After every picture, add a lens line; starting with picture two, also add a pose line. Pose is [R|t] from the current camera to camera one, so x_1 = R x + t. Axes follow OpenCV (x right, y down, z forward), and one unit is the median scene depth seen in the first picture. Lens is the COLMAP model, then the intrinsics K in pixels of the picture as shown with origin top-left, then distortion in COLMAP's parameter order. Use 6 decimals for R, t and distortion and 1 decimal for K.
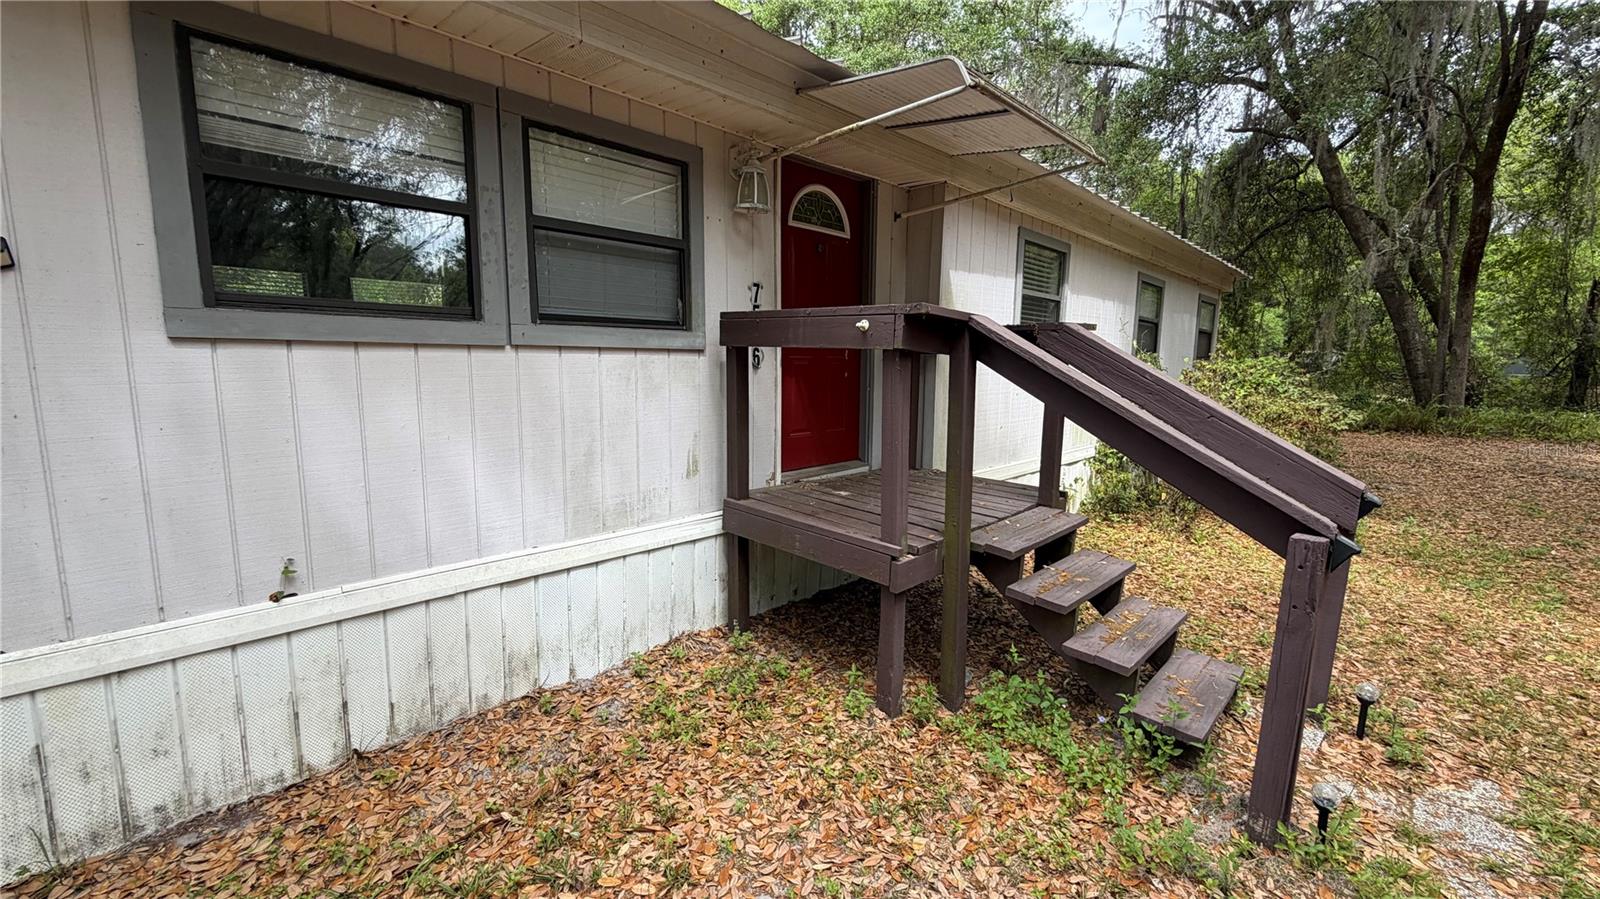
lens RADIAL K [[640.1, 0, 795.6], [0, 640.1, 451.7], [0, 0, 1]] dist [-0.001384, 0.000418]
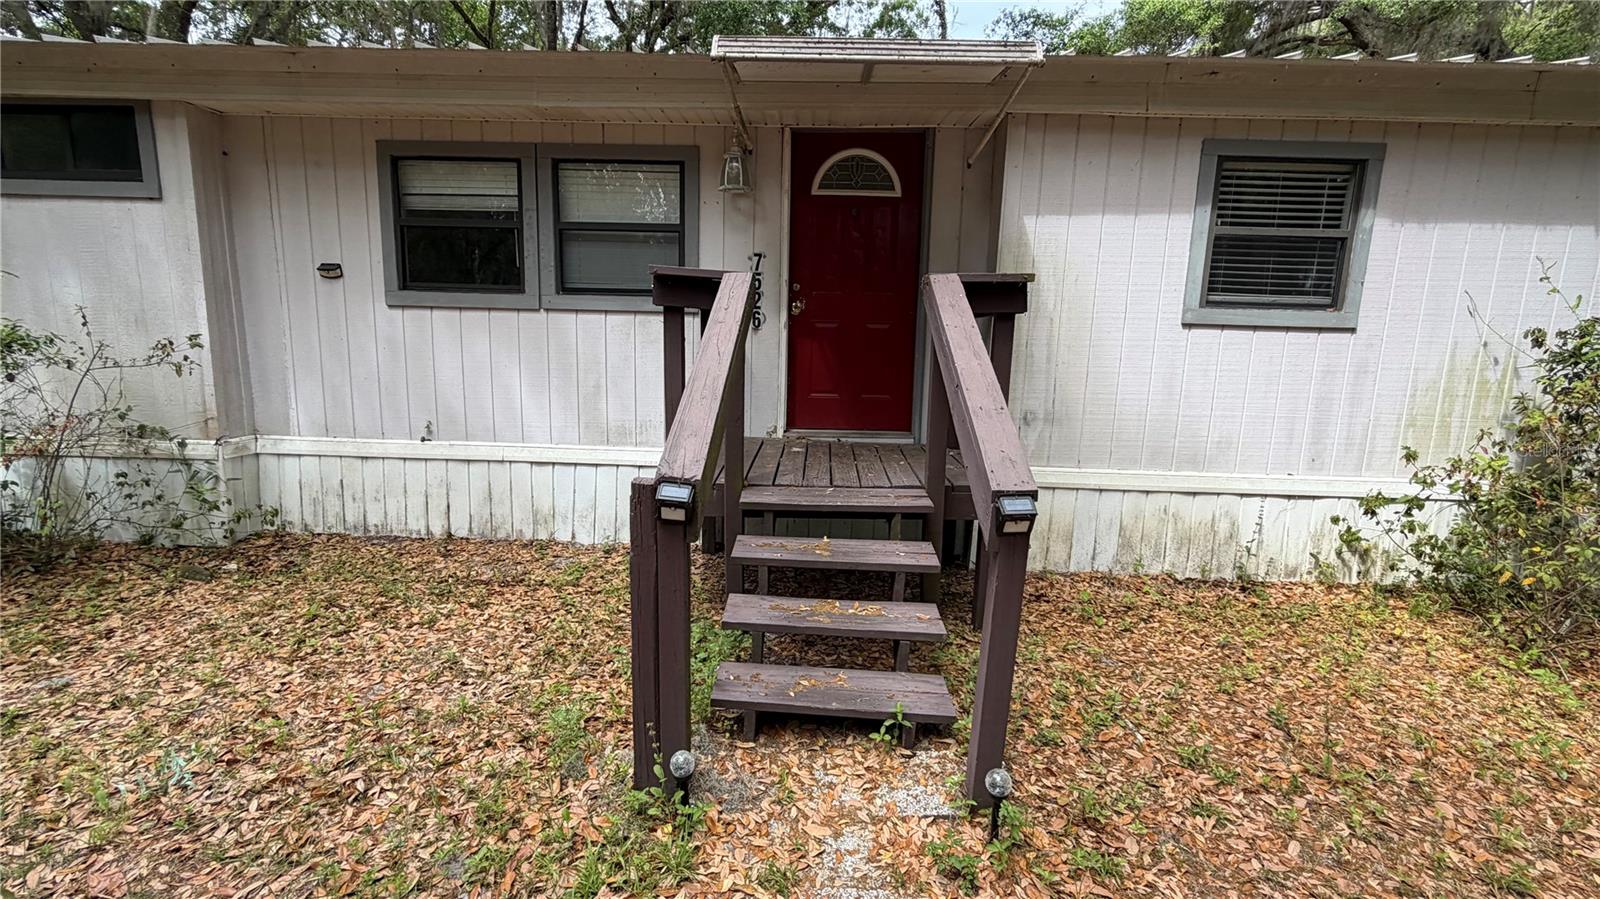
lens RADIAL K [[697.5, 0, 802.1], [0, 697.5, 453.2], [0, 0, 1]] dist [-0.001817, 0.000246]
pose [[0.680783, 0.127068, -0.721380, 1.259185], [-0.120702, 0.990836, 0.060623, 0.001434], [0.722472, 0.045800, 0.689881, 0.311695]]
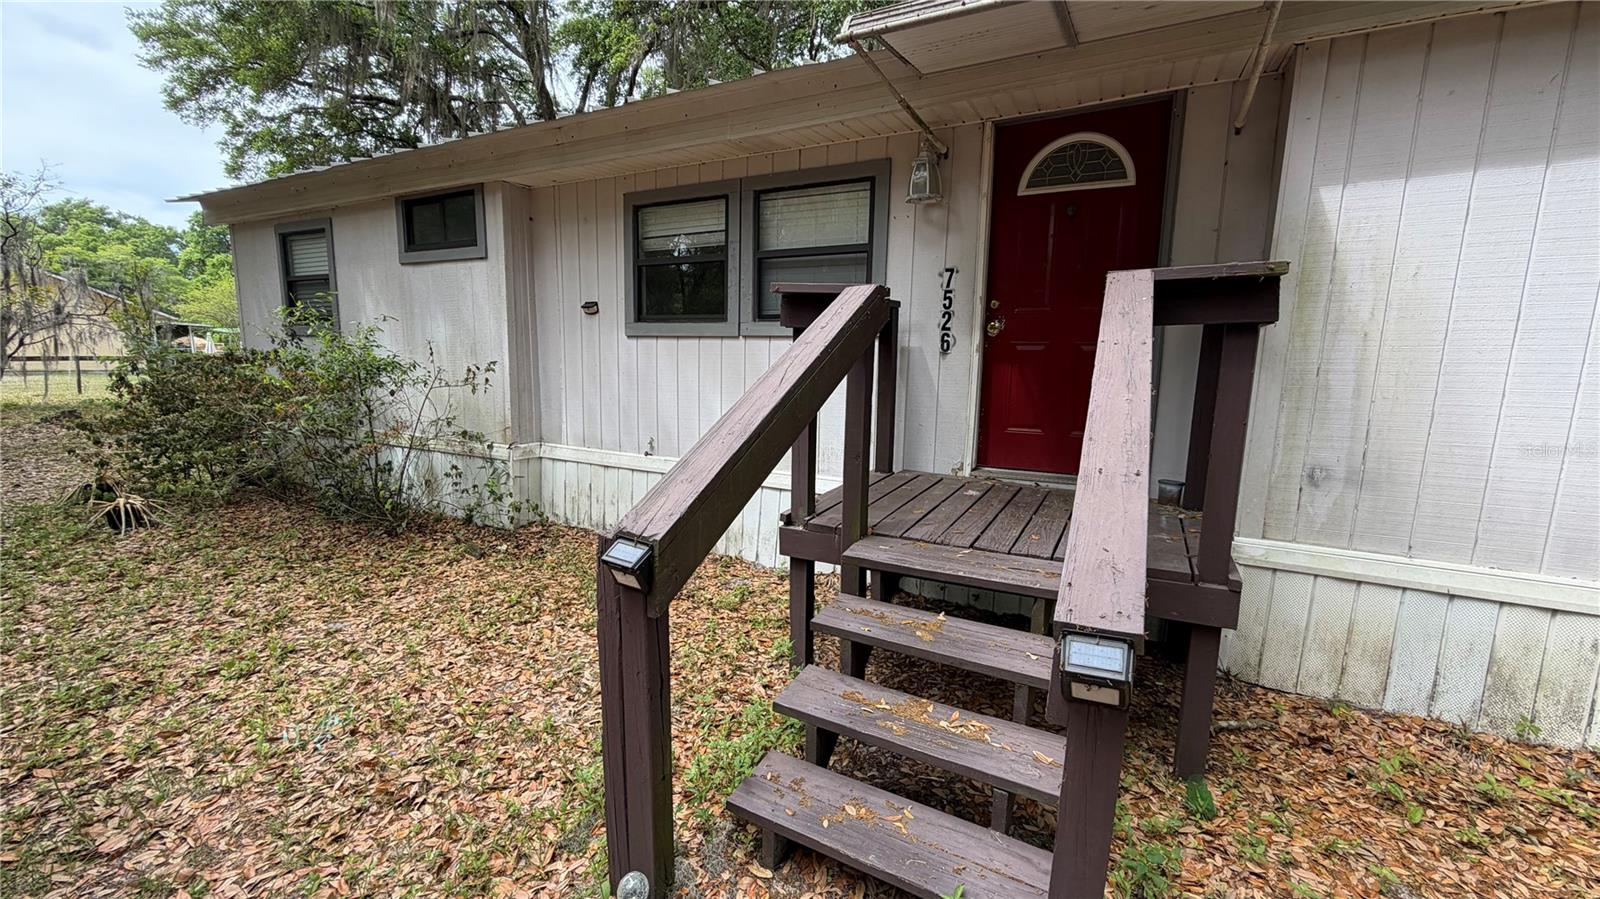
lens RADIAL K [[640.1, 0, 795.6], [0, 640.1, 451.7], [0, 0, 1]] dist [-0.001384, 0.000418]
pose [[0.280244, 0.134930, -0.950398, 1.179666], [-0.151898, 0.983831, 0.094887, -0.054105], [0.947835, 0.117772, 0.296208, 0.697424]]
